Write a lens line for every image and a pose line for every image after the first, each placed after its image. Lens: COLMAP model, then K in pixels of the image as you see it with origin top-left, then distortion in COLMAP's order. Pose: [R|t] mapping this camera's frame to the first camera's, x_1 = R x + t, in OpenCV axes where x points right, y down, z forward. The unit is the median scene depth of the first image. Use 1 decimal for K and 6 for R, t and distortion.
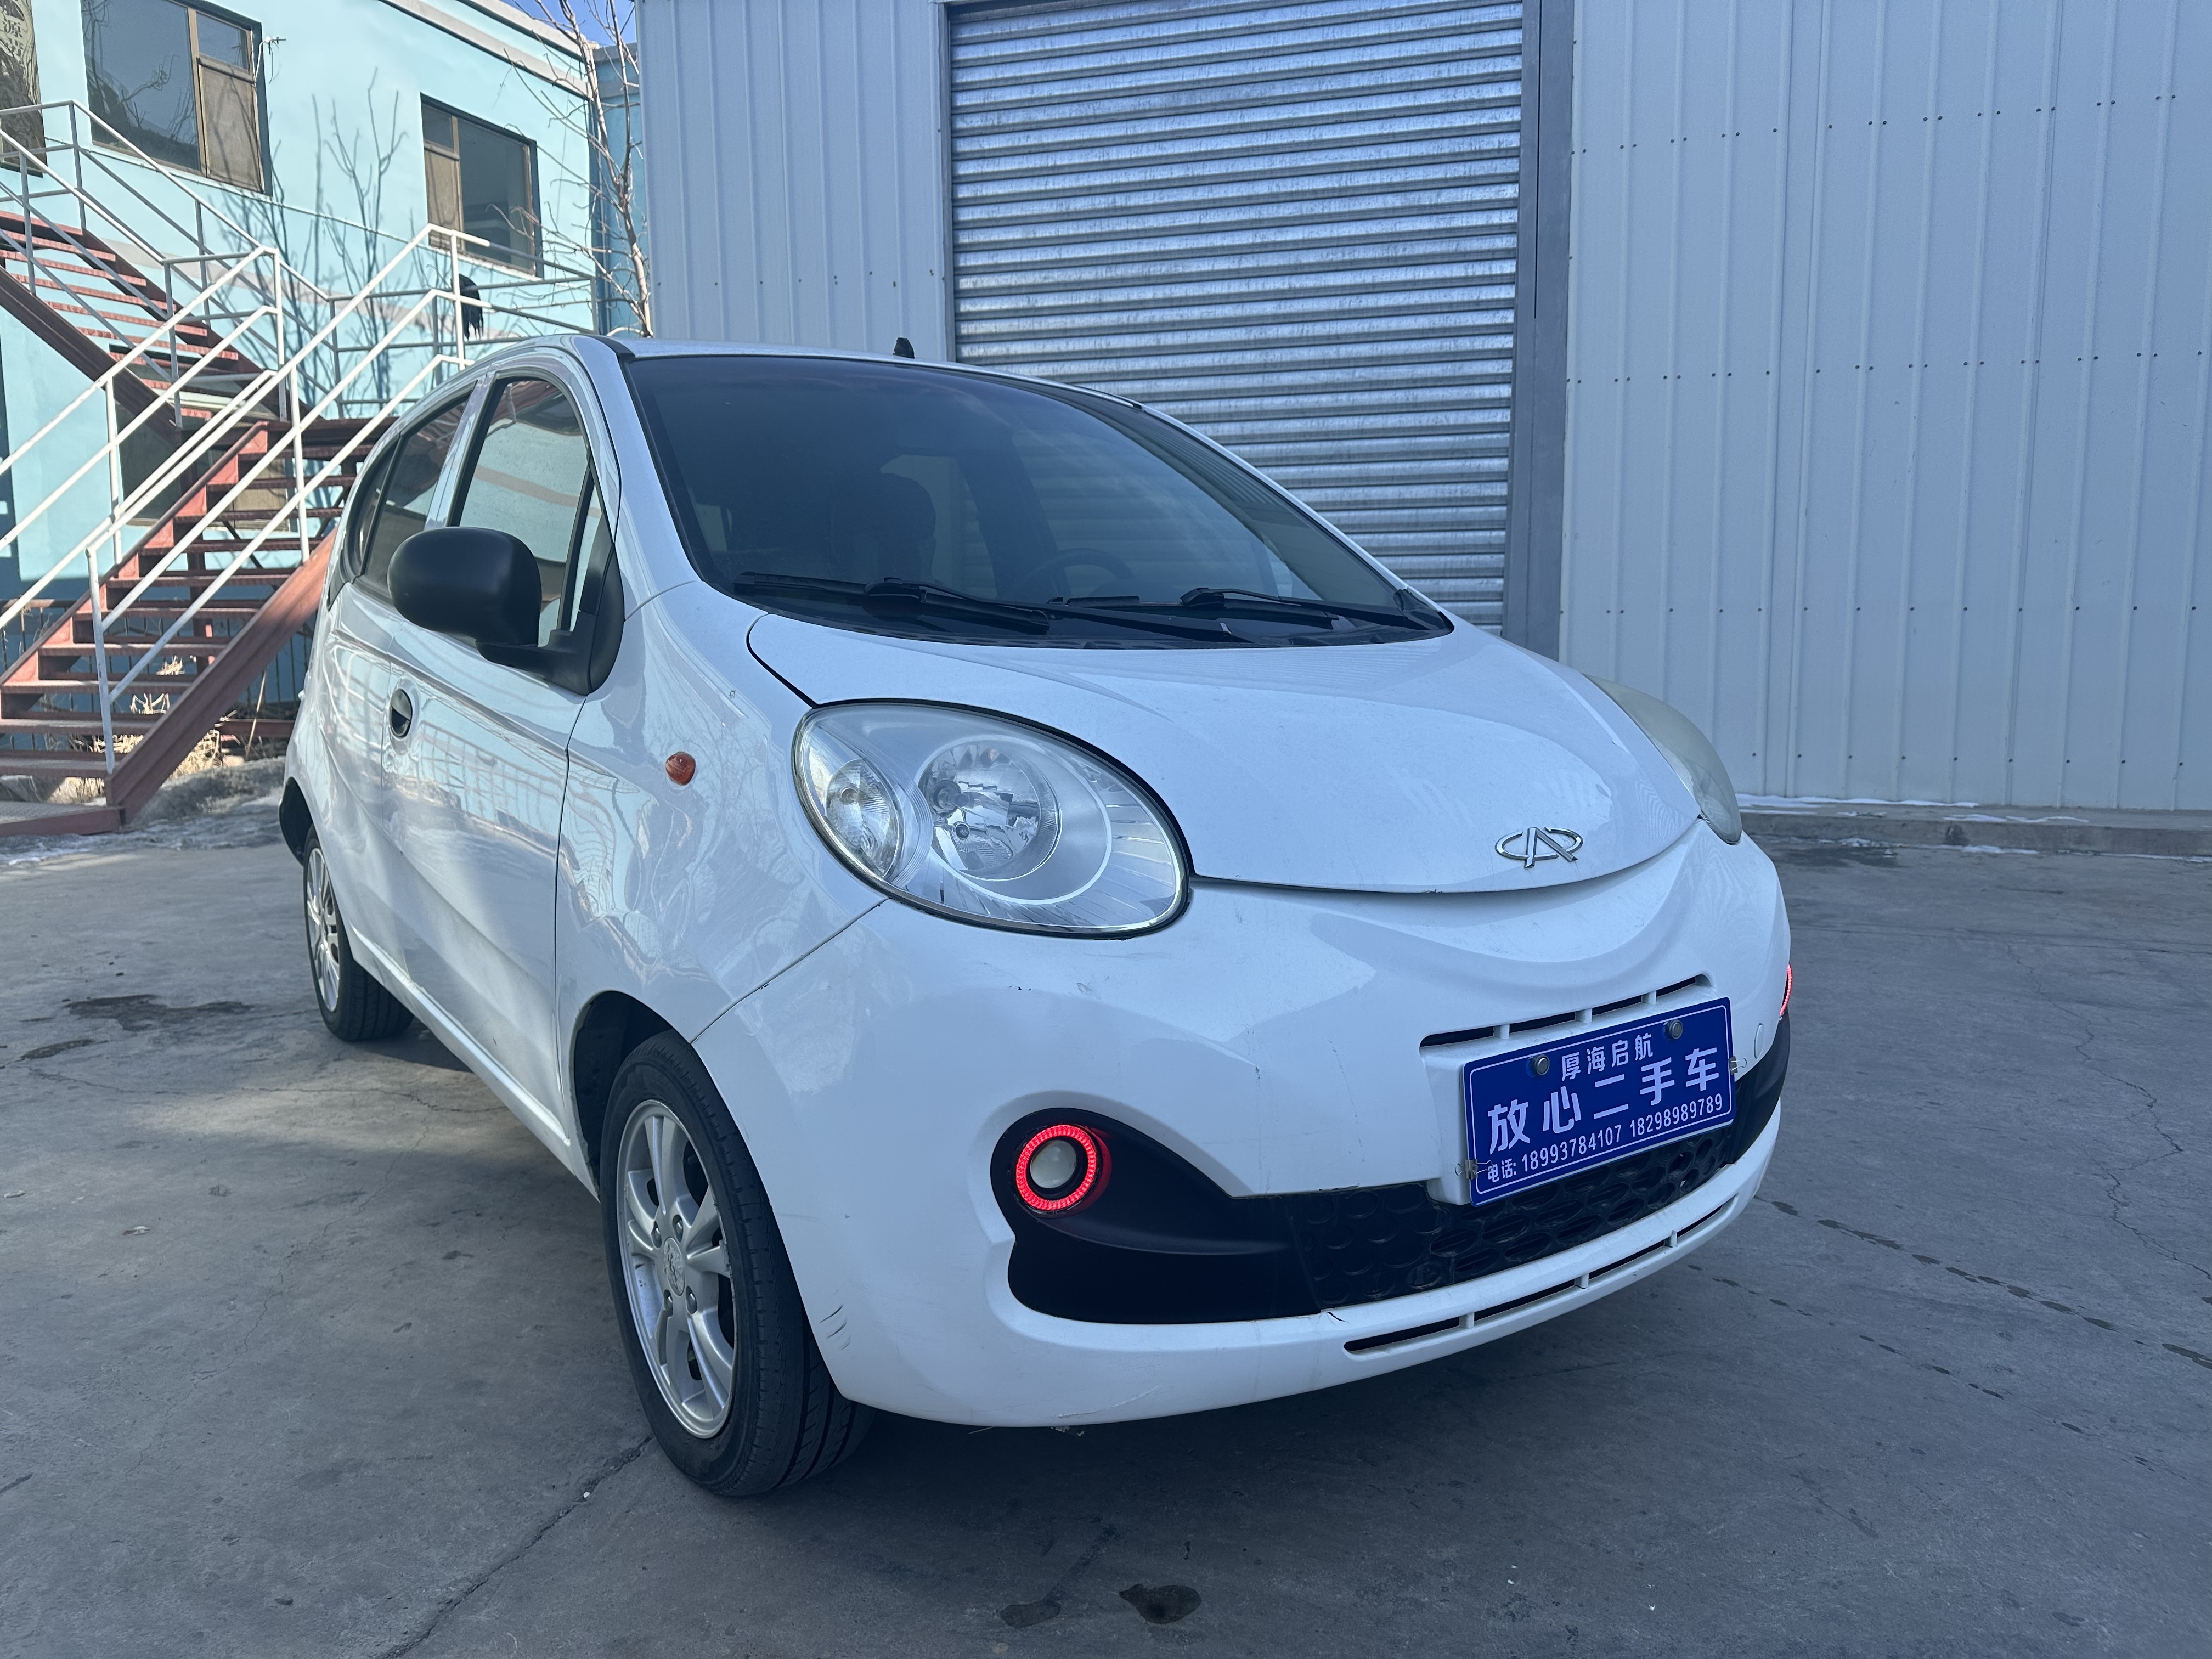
lens RADIAL K [[1522.5, 0, 1107.9], [0, 1522.5, 842.5], [0, 0, 1]] dist [0.028951, -0.036811]
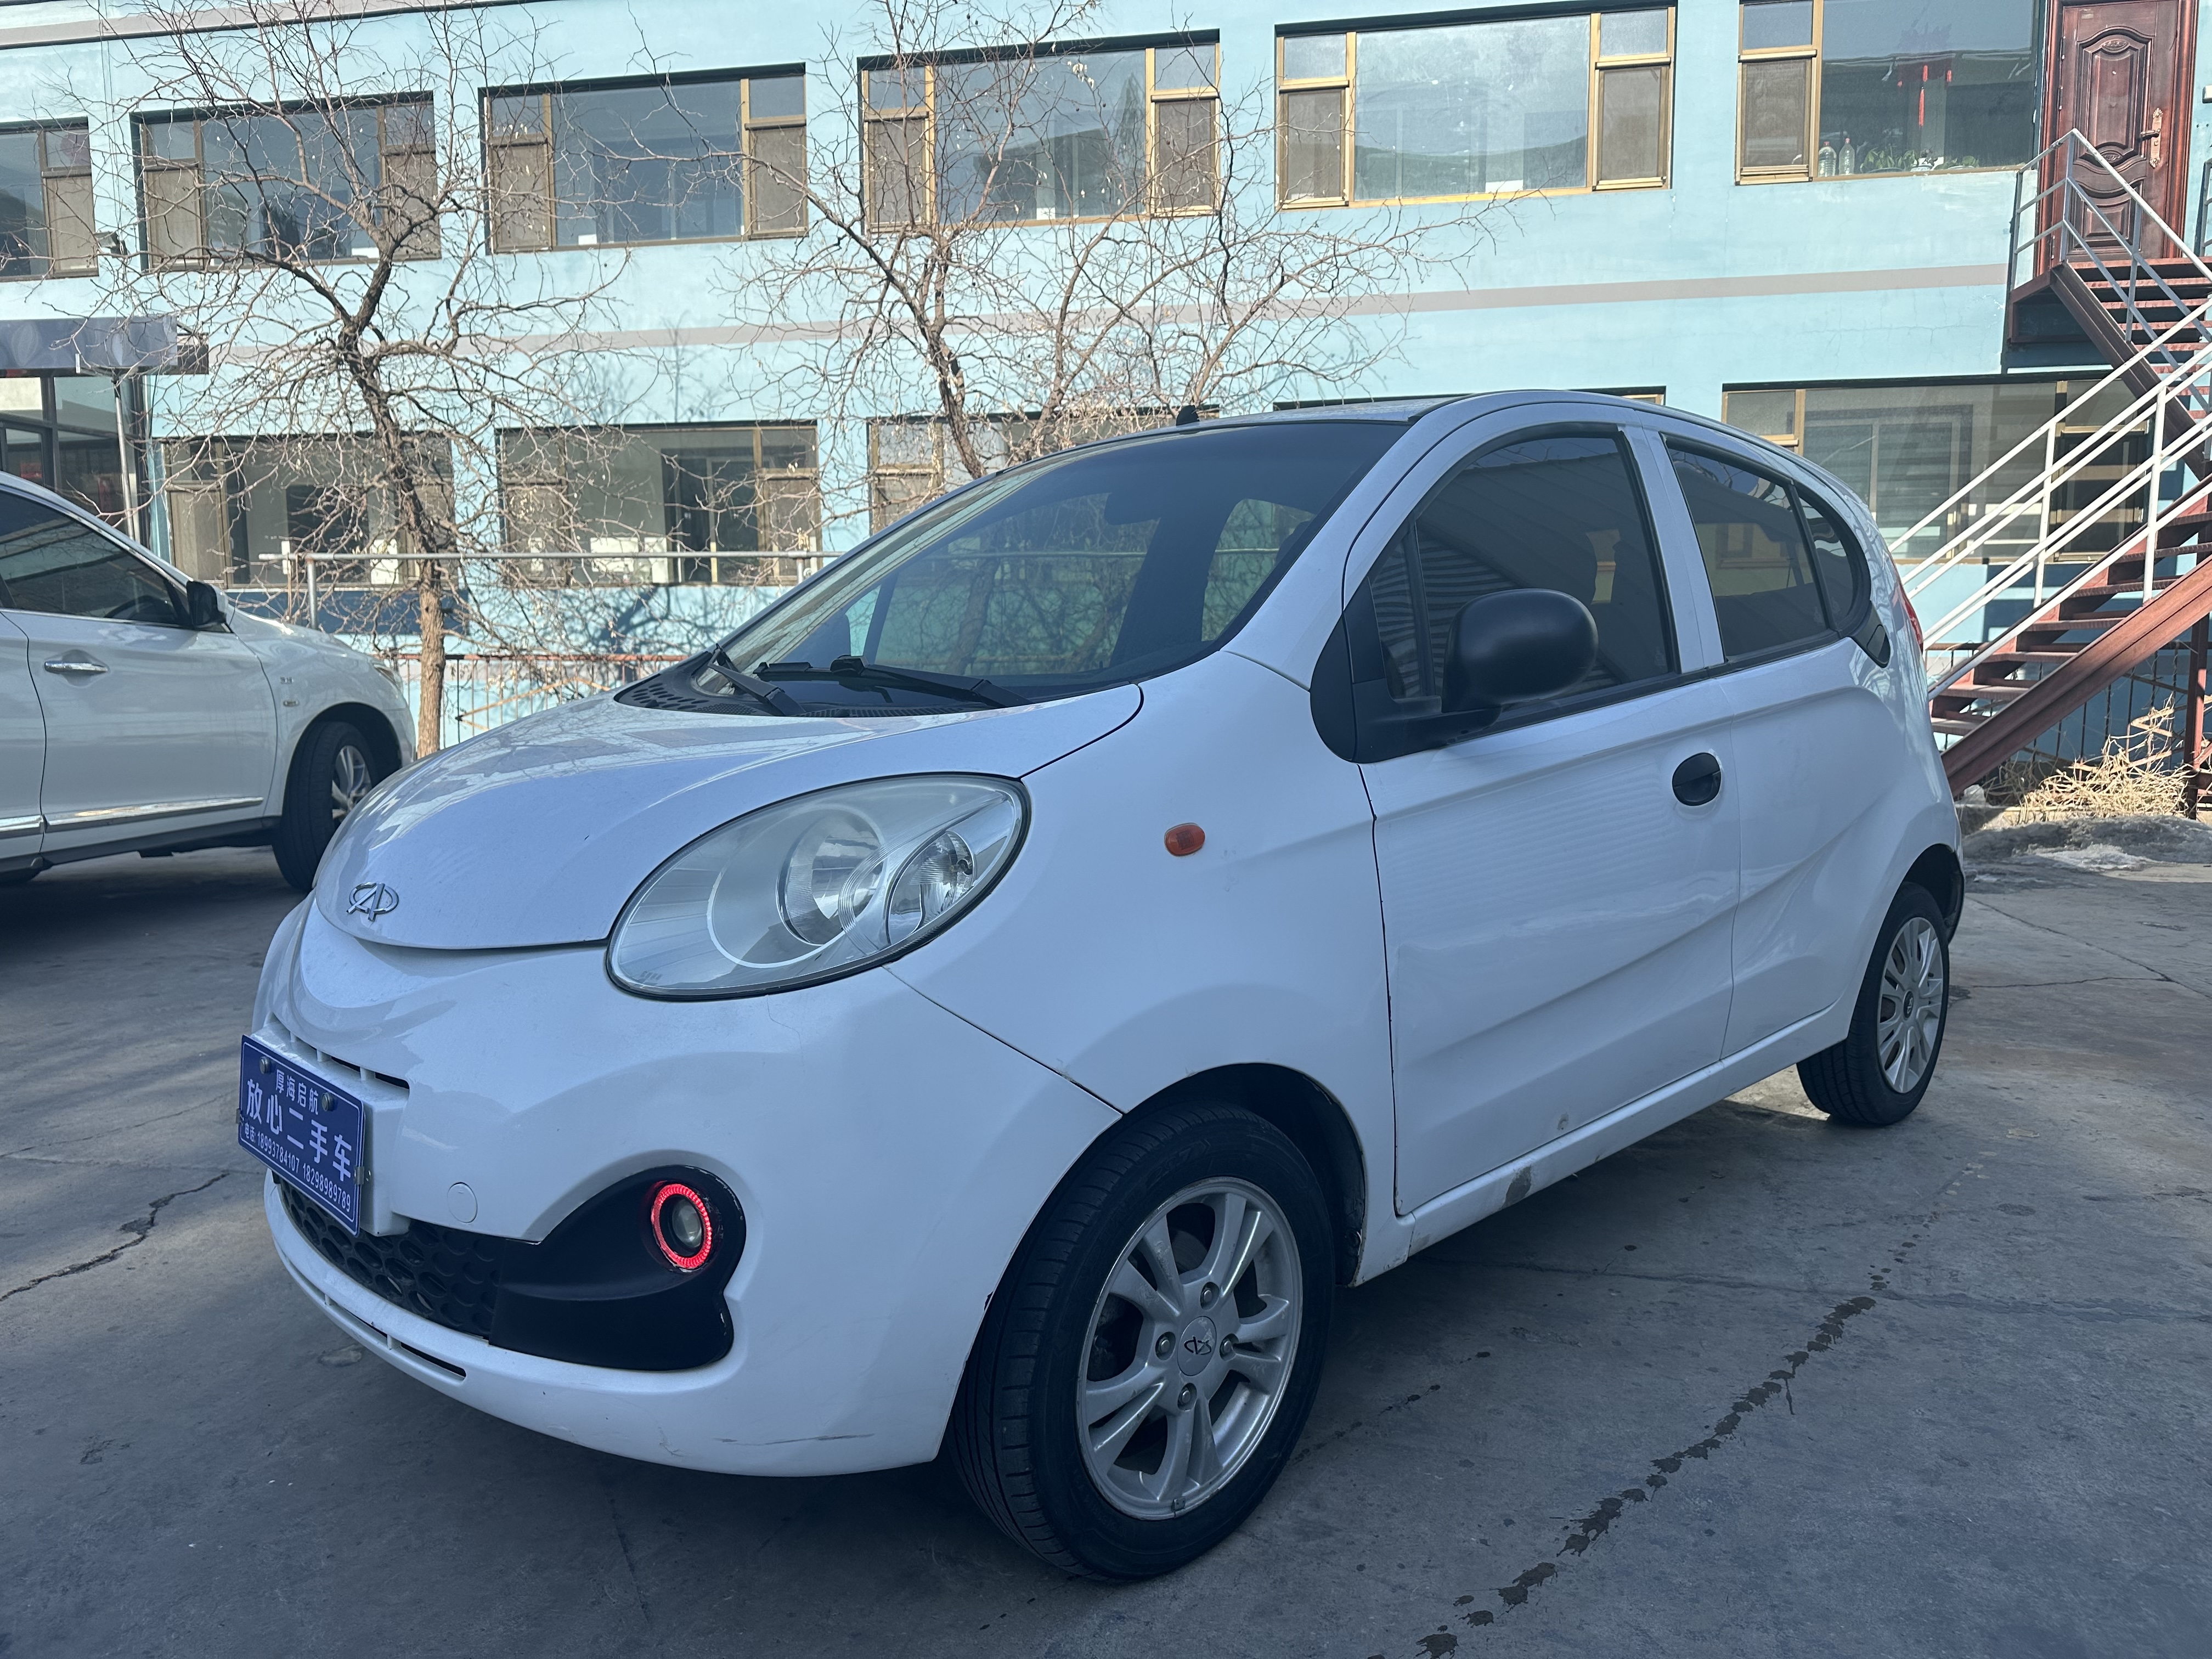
lens RADIAL K [[1522.5, 0, 1136.0], [0, 1522.5, 830.4], [0, 0, 1]] dist [0.028951, -0.036811]
pose [[0.166856, 0.118671, -0.978814, 0.292686], [-0.145088, 0.984879, 0.094673, -0.046700], [0.975248, 0.126217, 0.181551, 0.268888]]
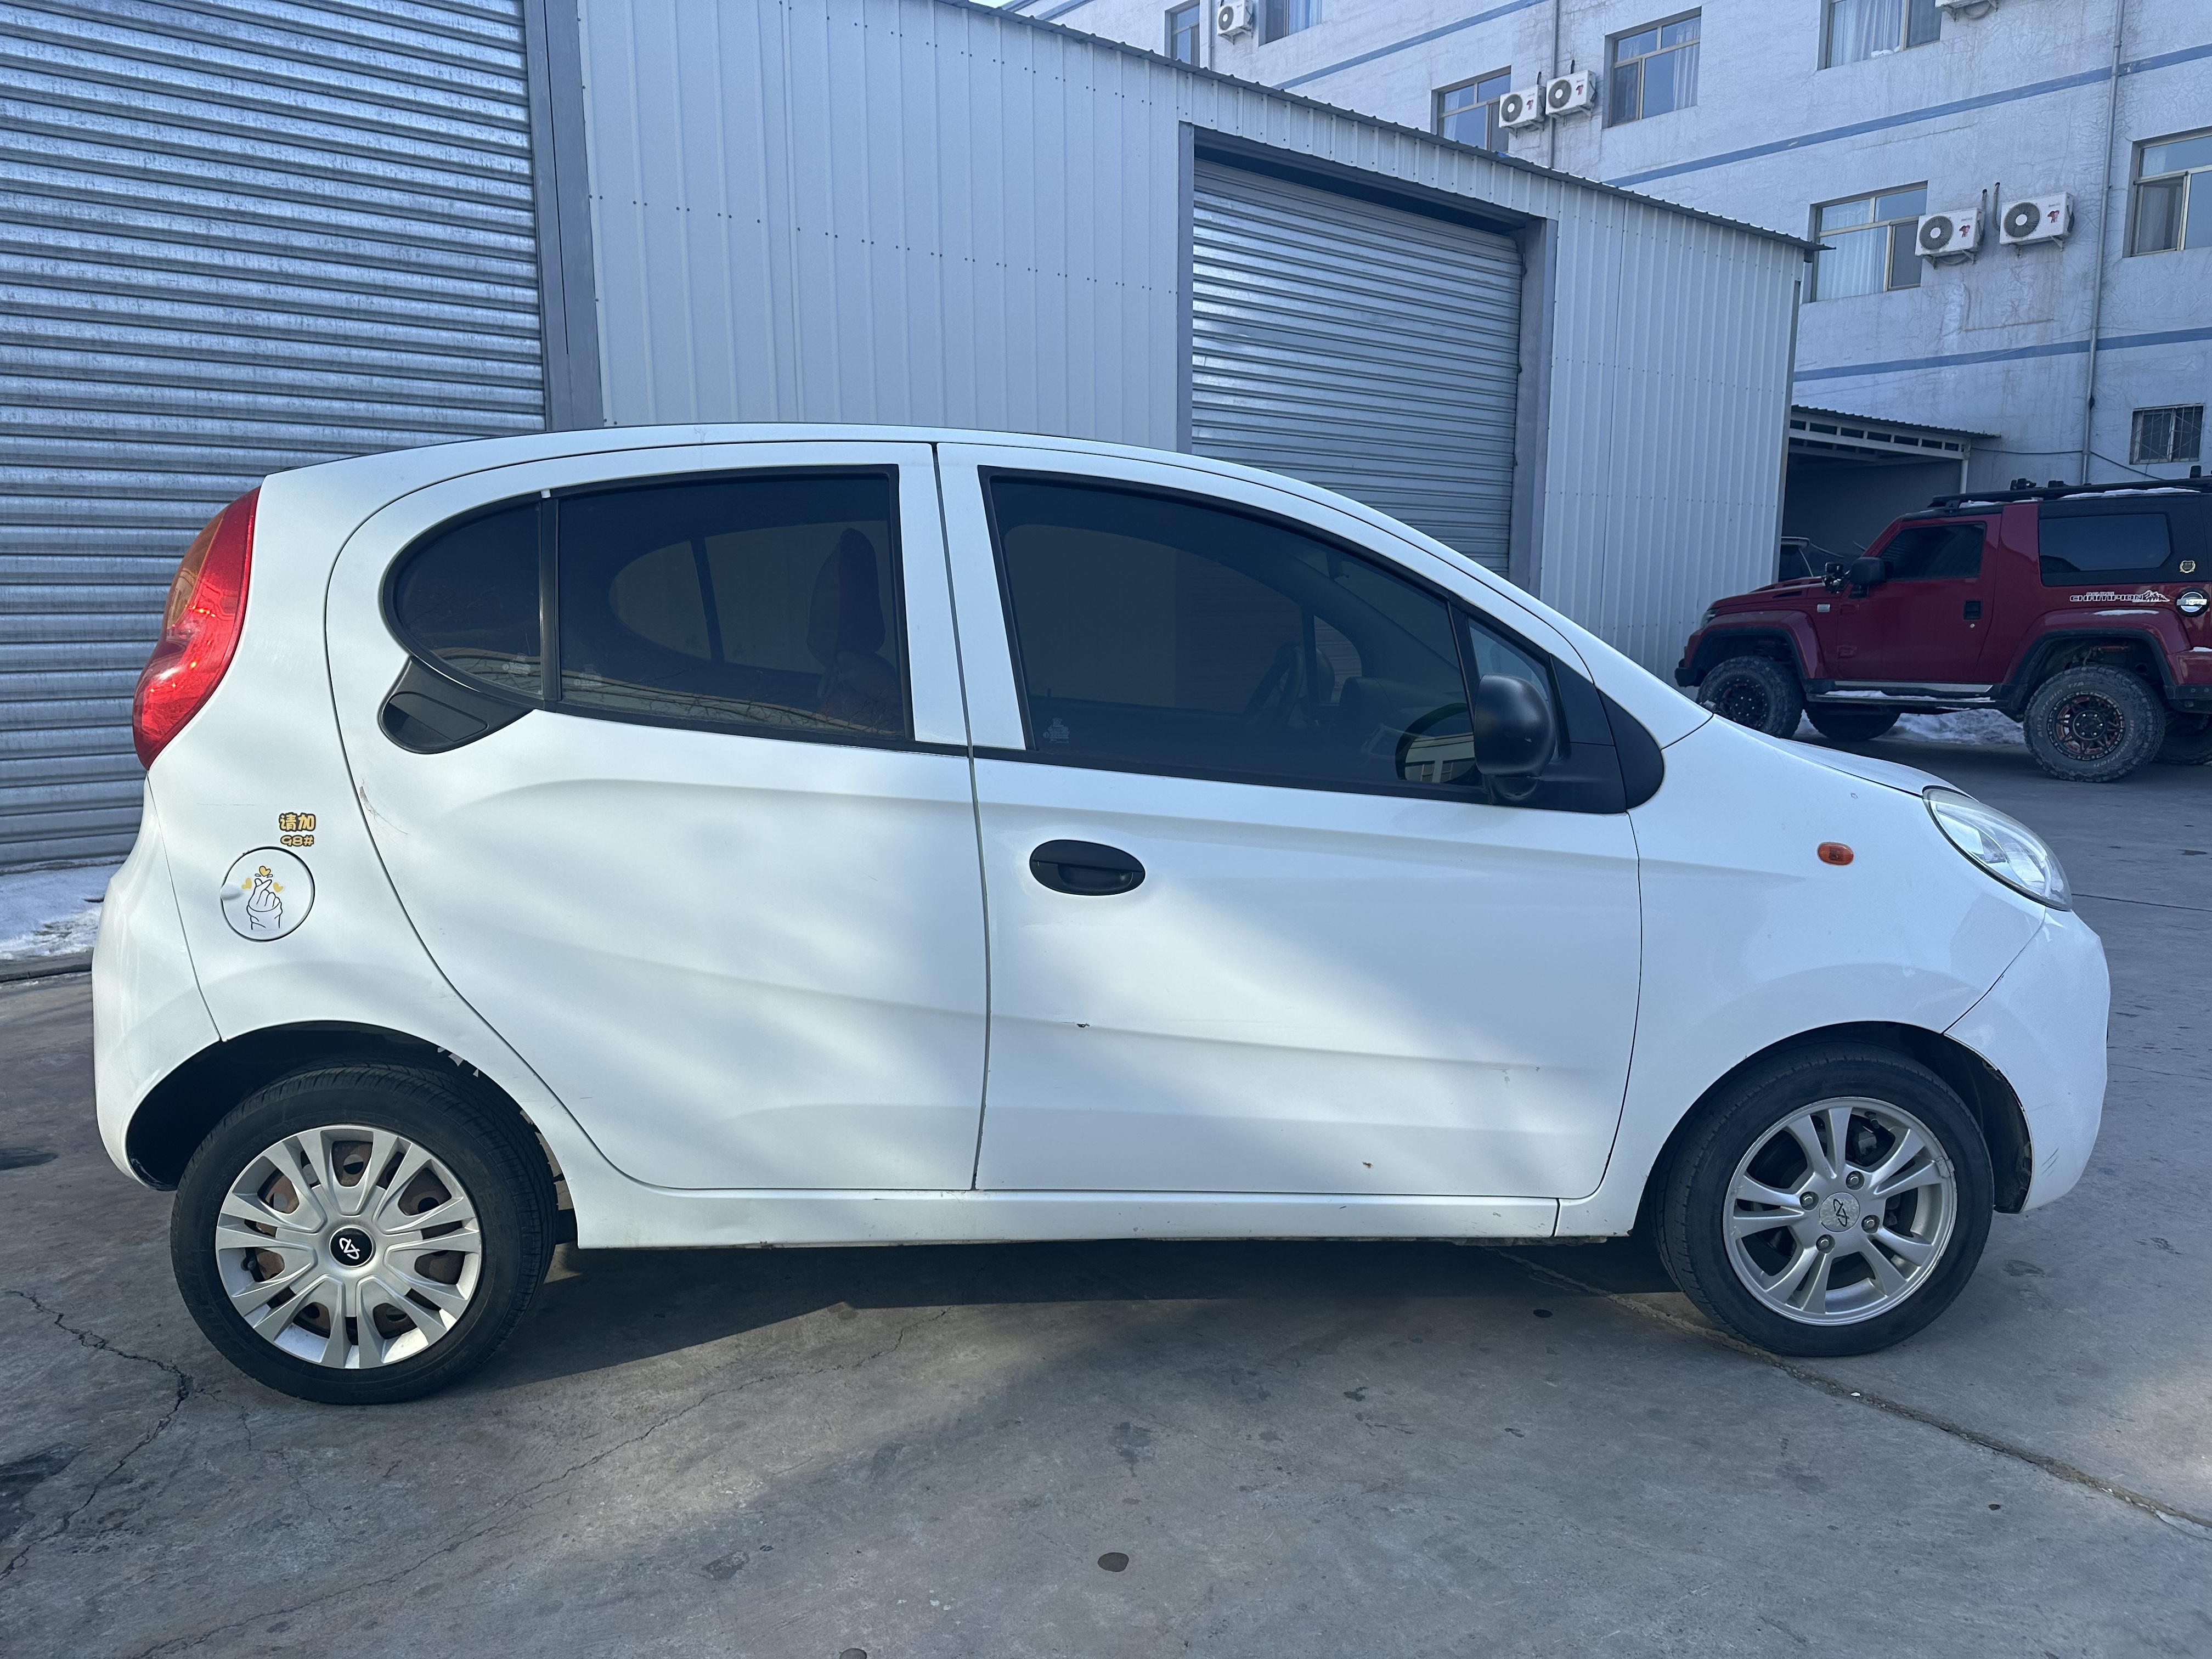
lens RADIAL K [[1522.5, 0, 1118.9], [0, 1522.5, 832.9], [0, 0, 1]] dist [0.028951, -0.036811]
pose [[0.536494, -0.124718, 0.834637, -0.383389], [0.125291, 0.989830, 0.067373, -0.052395], [-0.834551, 0.068428, 0.546664, 0.167093]]
